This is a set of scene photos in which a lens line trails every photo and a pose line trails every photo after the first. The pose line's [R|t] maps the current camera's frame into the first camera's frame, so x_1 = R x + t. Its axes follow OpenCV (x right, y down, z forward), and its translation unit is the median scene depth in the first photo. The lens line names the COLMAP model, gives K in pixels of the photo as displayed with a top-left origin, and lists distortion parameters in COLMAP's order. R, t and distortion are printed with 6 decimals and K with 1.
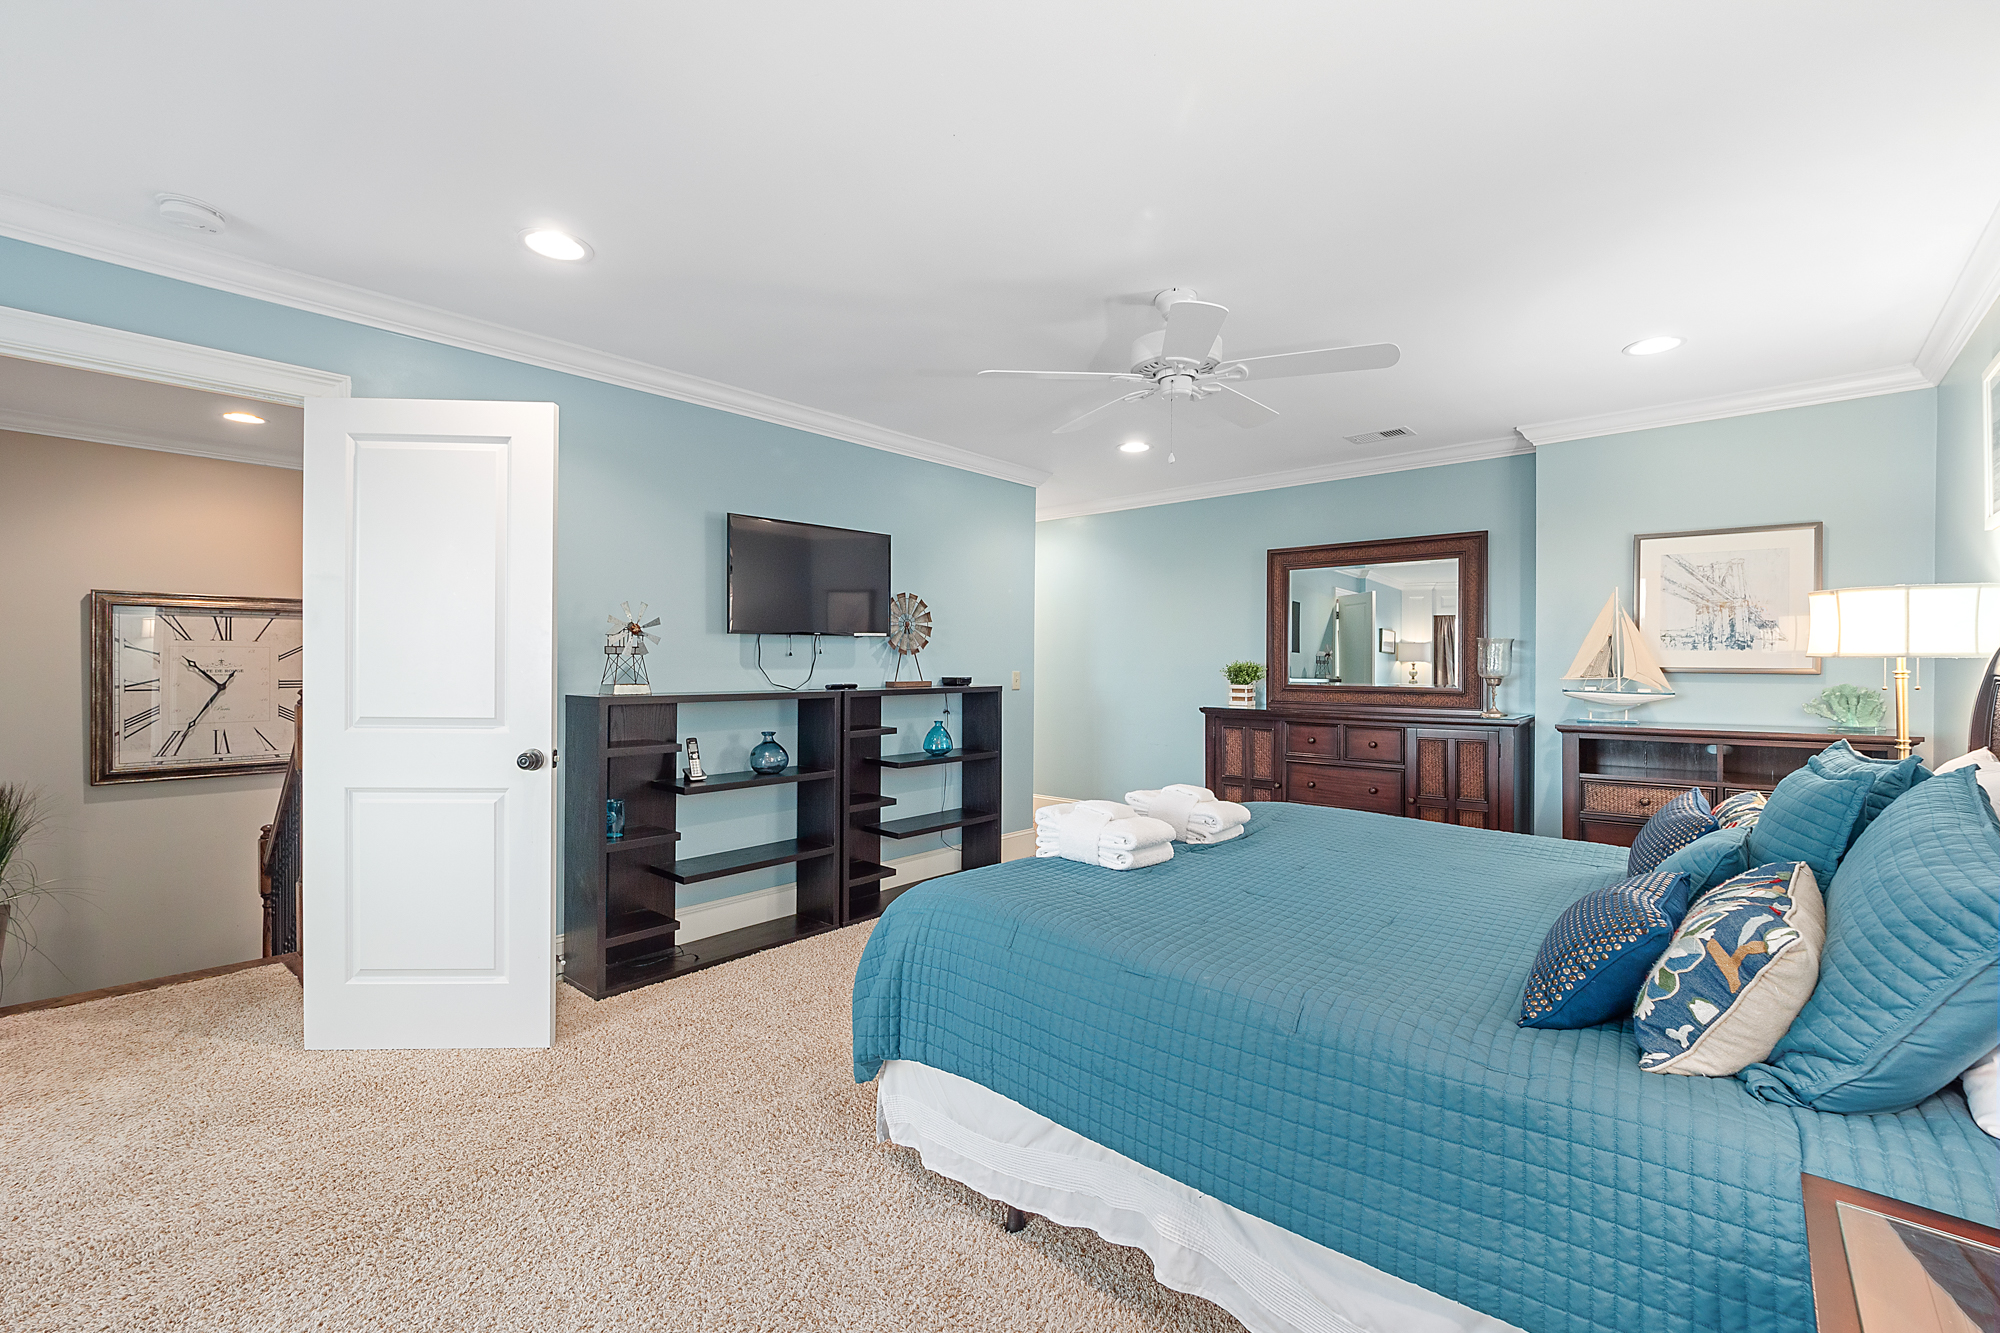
lens RADIAL K [[848.8, 0, 992.9], [0, 848.8, 653.6], [0, 0, 1]] dist [-0.014377, -0.001110]
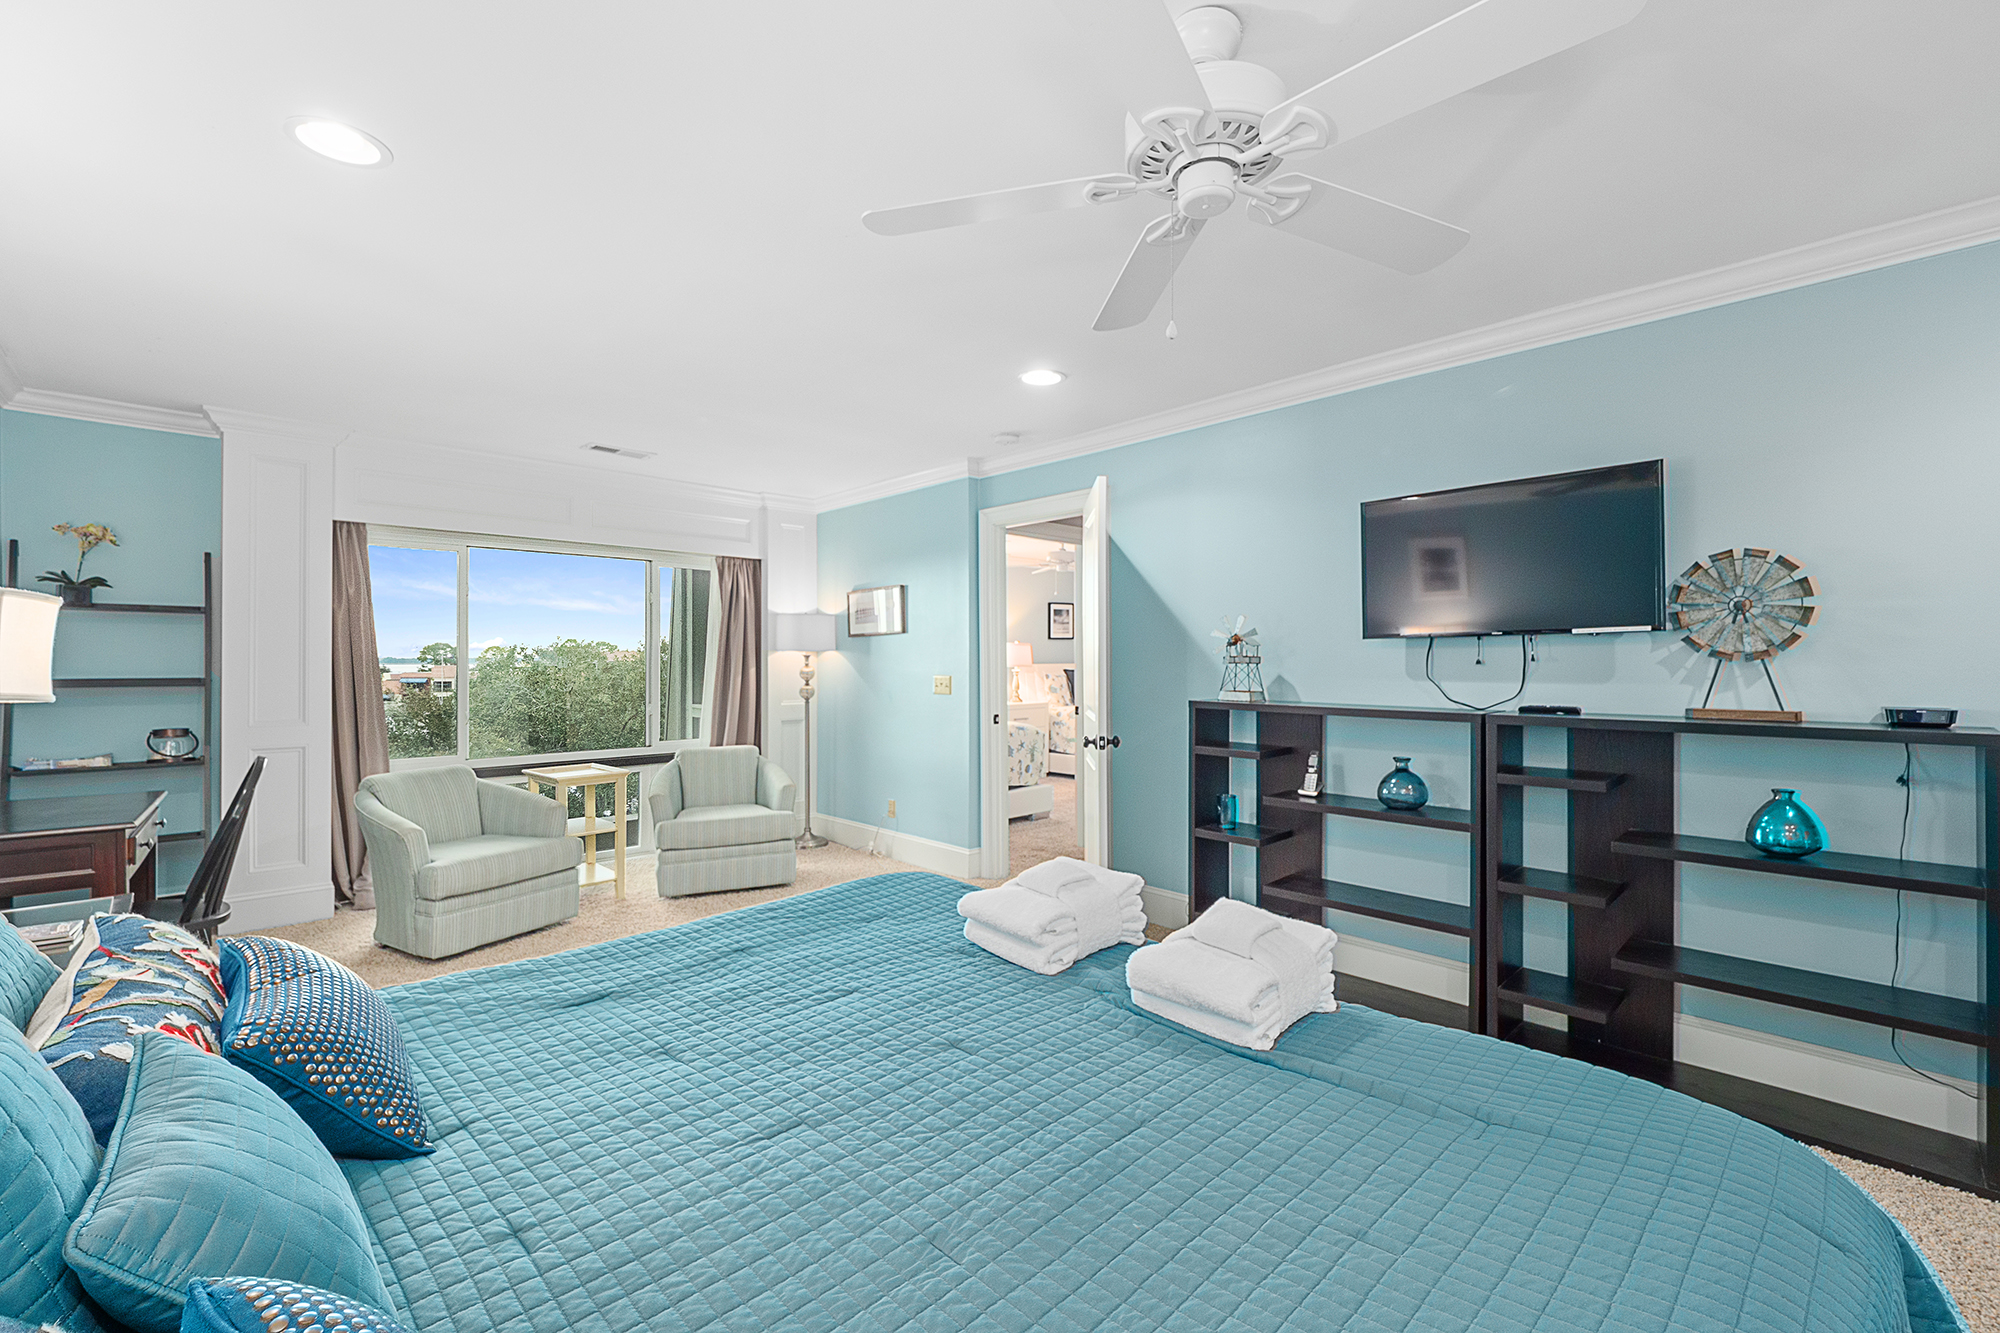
lens RADIAL K [[848.8, 0, 981.9], [0, 848.8, 666.1], [0, 0, 1]] dist [-0.014377, -0.001110]
pose [[-0.119798, -0.004413, -0.992788, 0.508419], [0.000865, 0.999989, -0.004549, 0.006506], [0.992798, -0.001404, -0.119793, 0.594985]]
